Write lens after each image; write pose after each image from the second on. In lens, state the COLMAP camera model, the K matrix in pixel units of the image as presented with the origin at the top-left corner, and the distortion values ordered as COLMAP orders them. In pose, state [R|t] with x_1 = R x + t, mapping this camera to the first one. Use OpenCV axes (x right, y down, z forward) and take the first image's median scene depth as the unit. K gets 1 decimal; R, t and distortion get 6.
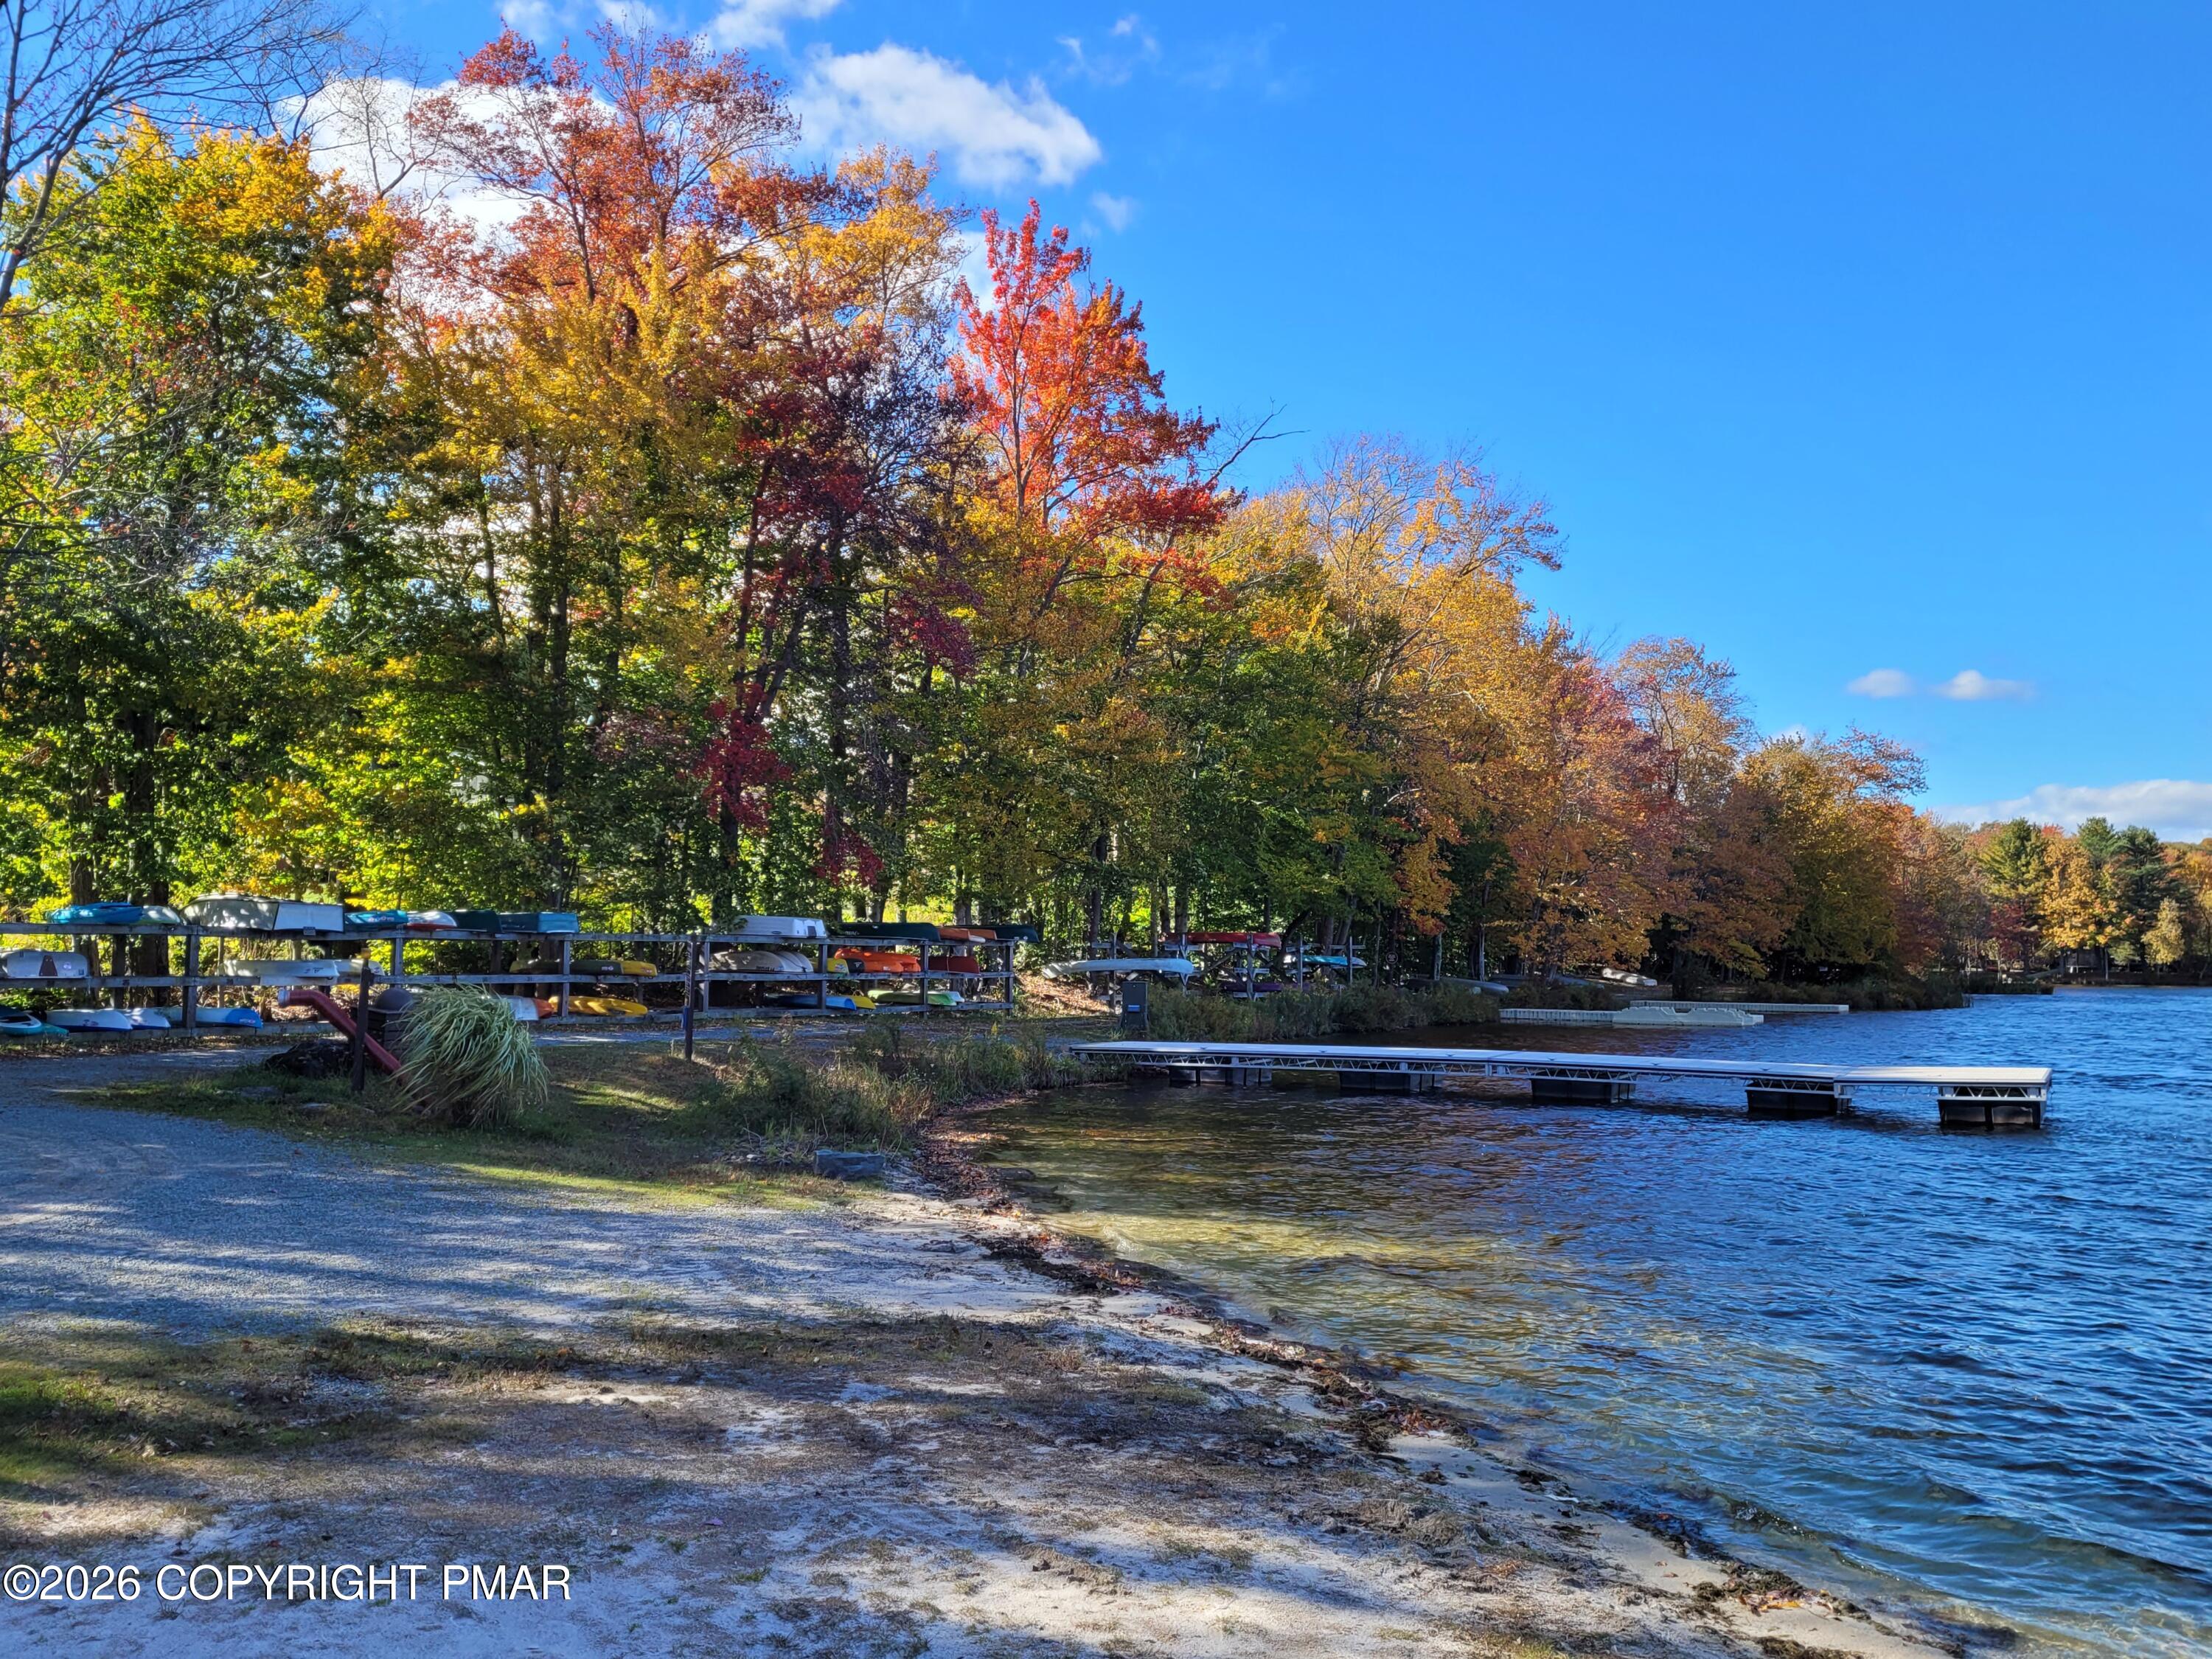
lens RADIAL K [[1614.5, 0, 1106.0], [0, 1614.5, 829.5], [0, 0, 1]] dist [0.027838, -0.005701]
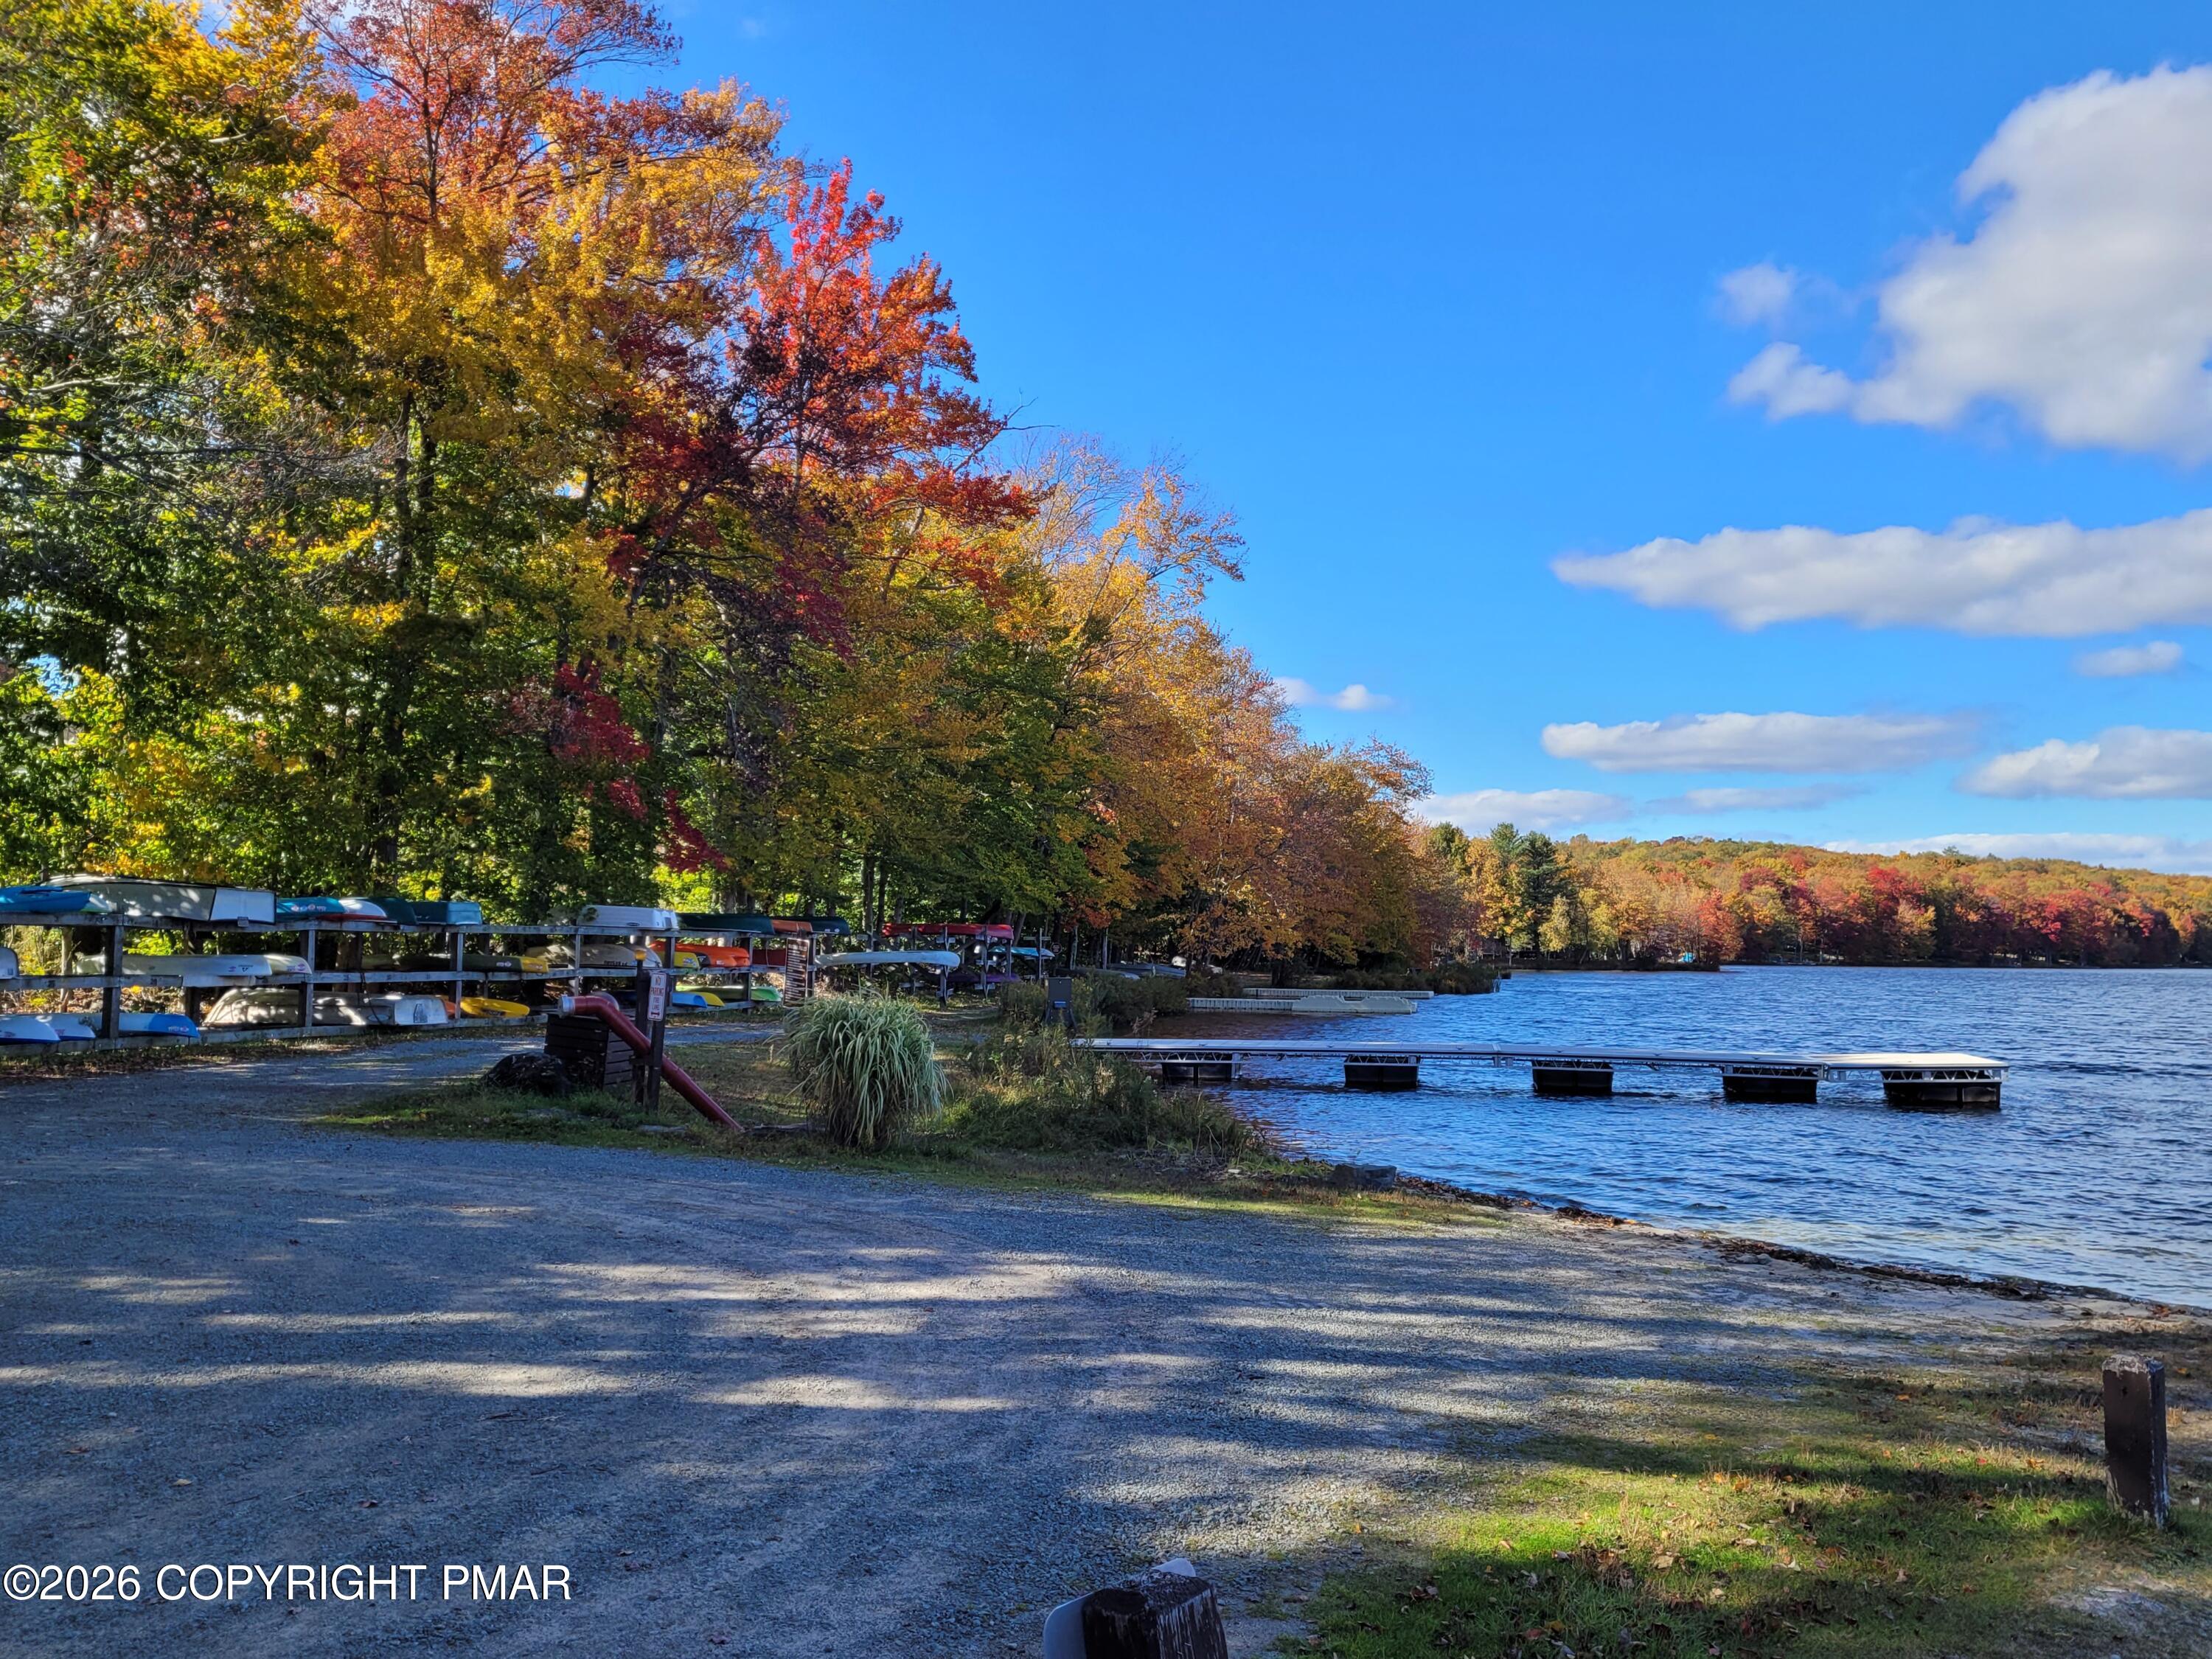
lens RADIAL K [[1614.5, 0, 1106.0], [0, 1614.5, 829.5], [0, 0, 1]] dist [0.027838, -0.005701]
pose [[0.954225, 0.024991, 0.298045, -0.172140], [-0.027472, 0.999614, 0.004139, -0.000826], [-0.297827, -0.012137, 0.954543, 0.033132]]
